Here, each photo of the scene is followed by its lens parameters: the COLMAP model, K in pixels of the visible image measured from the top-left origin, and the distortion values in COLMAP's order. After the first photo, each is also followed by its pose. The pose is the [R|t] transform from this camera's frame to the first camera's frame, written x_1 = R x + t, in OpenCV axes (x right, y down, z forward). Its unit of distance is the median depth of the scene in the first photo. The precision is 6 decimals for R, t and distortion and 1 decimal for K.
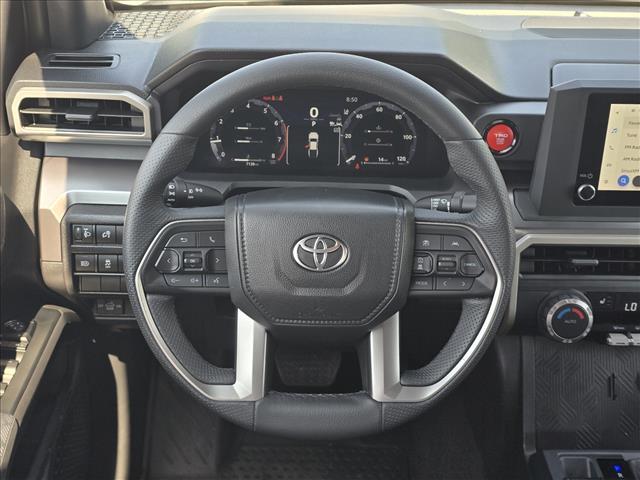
lens RADIAL K [[830.1, 0, 320.0], [0, 830.1, 240.0], [0, 0, 1]] dist [0.200316, -0.676749]
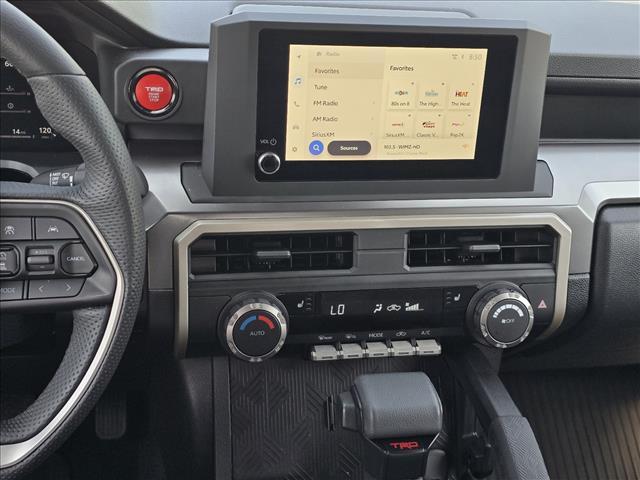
lens RADIAL K [[830.1, 0, 320.0], [0, 830.1, 240.0], [0, 0, 1]] dist [0.200316, -0.676749]
pose [[0.979588, -0.039431, 0.197113, 0.208666], [0.046398, 0.998446, -0.030853, 0.038683], [-0.195590, 0.039368, 0.979895, 0.248889]]
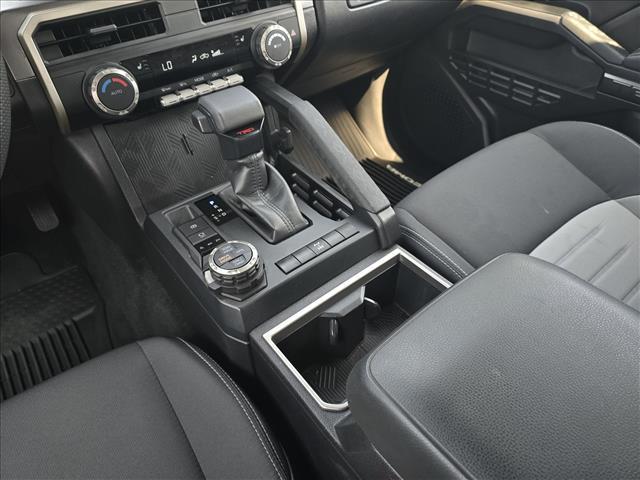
lens RADIAL K [[424.4, 0, 320.0], [0, 424.4, 240.0], [0, 0, 1]] dist [0.053256, -0.062808]
pose [[0.780118, -0.444721, 0.440045, 0.179369], [0.307022, 0.884974, 0.350084, 0.150413], [-0.545118, -0.138003, 0.826923, 0.397993]]
